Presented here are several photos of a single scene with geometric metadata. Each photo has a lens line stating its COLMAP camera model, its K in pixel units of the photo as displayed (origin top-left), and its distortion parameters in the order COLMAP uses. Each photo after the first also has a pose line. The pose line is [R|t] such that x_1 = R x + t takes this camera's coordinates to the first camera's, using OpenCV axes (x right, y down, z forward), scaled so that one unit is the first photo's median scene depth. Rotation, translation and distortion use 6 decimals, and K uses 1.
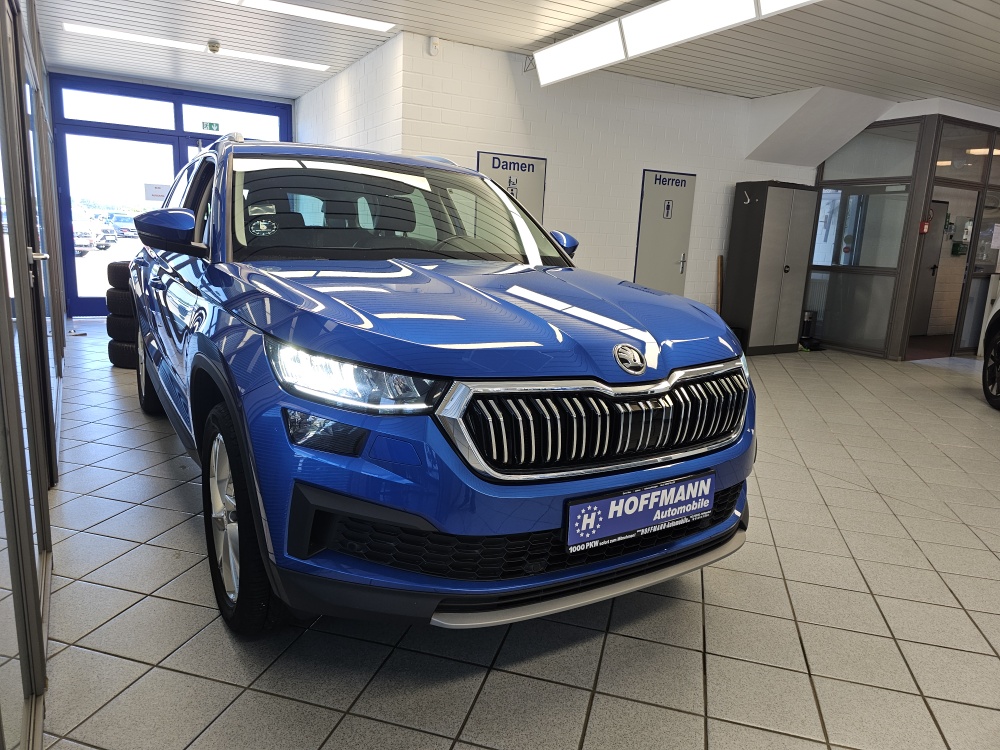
lens RADIAL K [[678.9, 0, 493.8], [0, 678.9, 376.3], [0, 0, 1]] dist [0.057637, -0.055404]
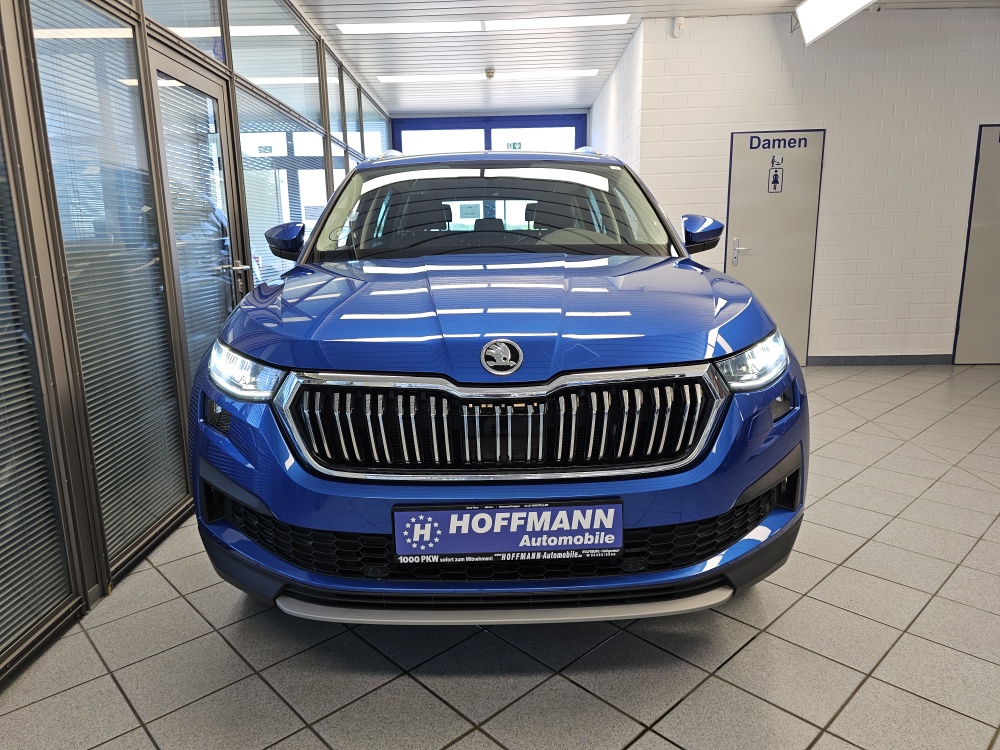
lens RADIAL K [[678.9, 0, 493.8], [0, 678.9, 376.3], [0, 0, 1]] dist [0.057637, -0.055404]
pose [[0.855124, 0.043985, -0.516555, 0.634135], [-0.046984, 0.998869, 0.007275, -0.006368], [0.516291, 0.018049, 0.856223, 0.245636]]
